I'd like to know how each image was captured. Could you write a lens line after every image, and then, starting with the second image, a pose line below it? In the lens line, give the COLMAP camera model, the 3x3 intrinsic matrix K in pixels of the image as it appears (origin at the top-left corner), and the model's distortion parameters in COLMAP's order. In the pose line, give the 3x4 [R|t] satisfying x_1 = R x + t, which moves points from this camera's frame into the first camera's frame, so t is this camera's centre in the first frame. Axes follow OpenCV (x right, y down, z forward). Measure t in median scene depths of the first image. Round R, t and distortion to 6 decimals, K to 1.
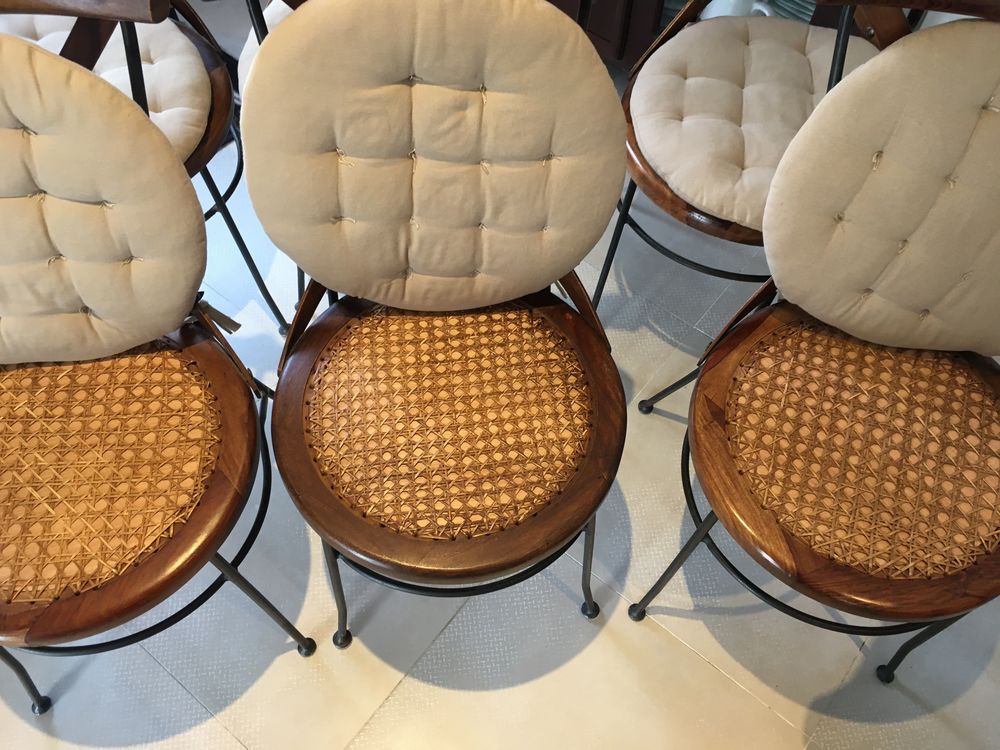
lens RADIAL K [[857.3, 0, 513.3], [0, 857.3, 396.7], [0, 0, 1]] dist [0.078826, -0.005755]
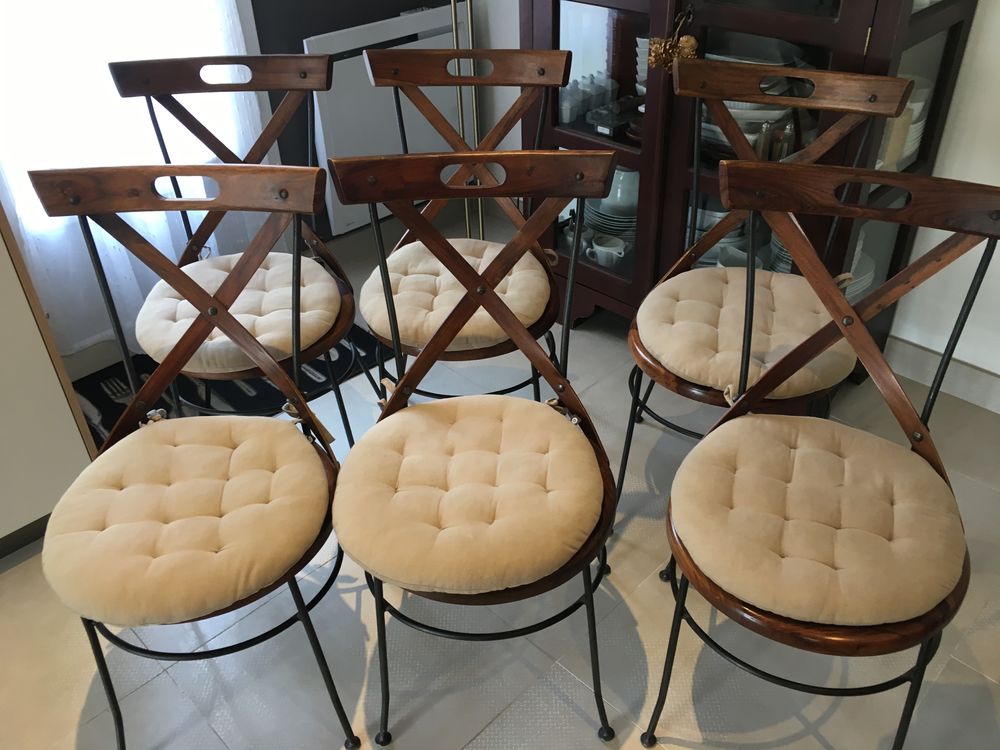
lens RADIAL K [[833.6, 0, 500.0], [0, 833.6, 375.0], [0, 0, 1]] dist [0.005138, -0.005734]
pose [[0.991979, 0.015682, -0.125426, 0.089952], [-0.063568, 0.919556, -0.387783, 0.272495], [0.109255, 0.392646, 0.913177, -0.184612]]
